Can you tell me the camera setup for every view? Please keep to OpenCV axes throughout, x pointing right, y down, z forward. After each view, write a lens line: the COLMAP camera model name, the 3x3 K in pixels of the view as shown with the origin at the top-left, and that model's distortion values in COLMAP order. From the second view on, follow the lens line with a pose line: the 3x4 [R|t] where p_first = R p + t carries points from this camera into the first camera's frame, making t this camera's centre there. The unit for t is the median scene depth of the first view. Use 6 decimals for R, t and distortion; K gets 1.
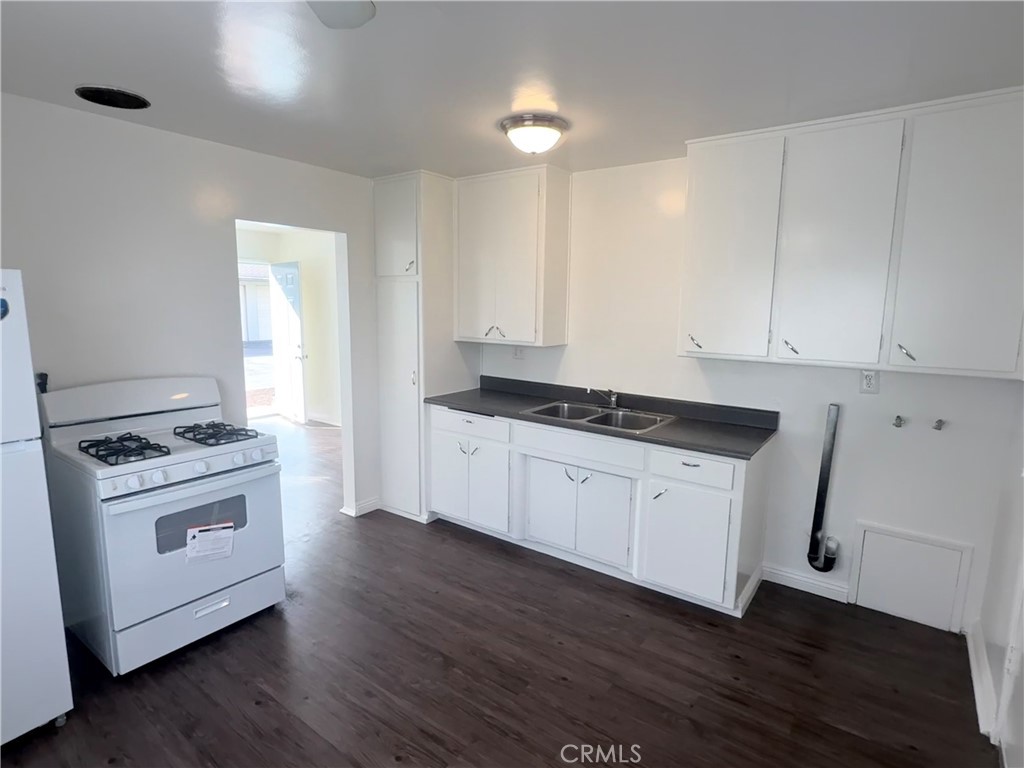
lens RADIAL K [[545.3, 0, 514.1], [0, 545.3, 384.5], [0, 0, 1]] dist [0.004221, 0.000234]
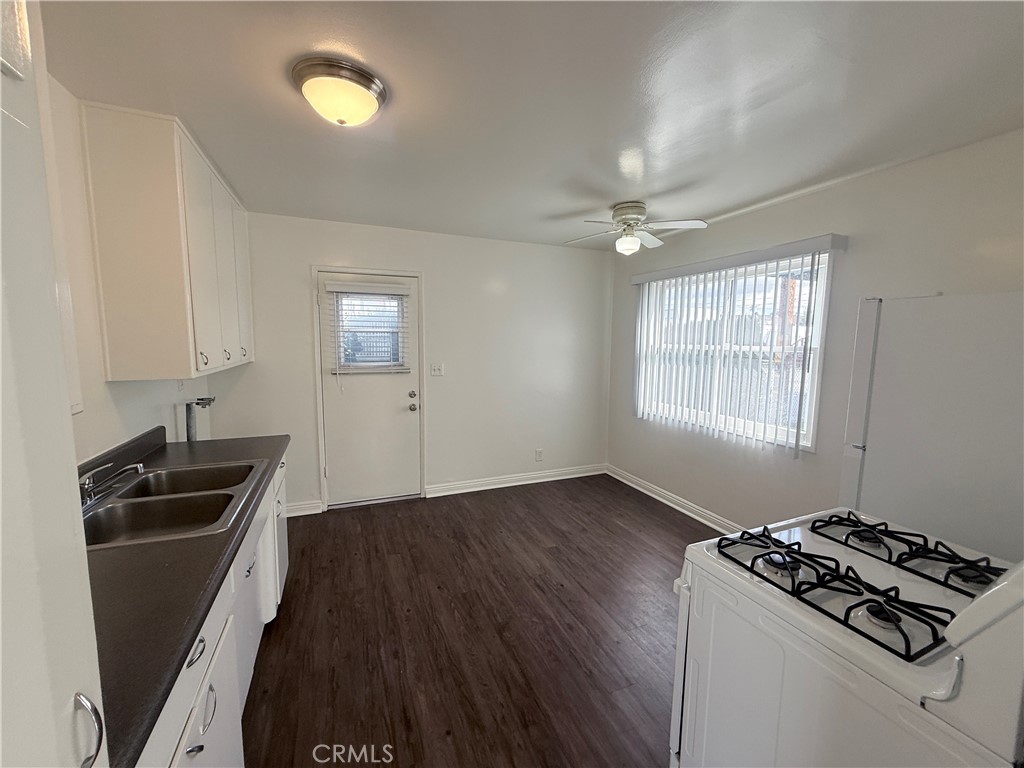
lens RADIAL K [[410.8, 0, 510.4], [0, 410.8, 383.0], [0, 0, 1]] dist [-0.003169, 0.000673]
pose [[-0.854960, -0.079984, 0.512489, -0.550535], [0.054674, 0.968638, 0.242386, -0.213852], [-0.515804, 0.235251, -0.823774, 1.606102]]
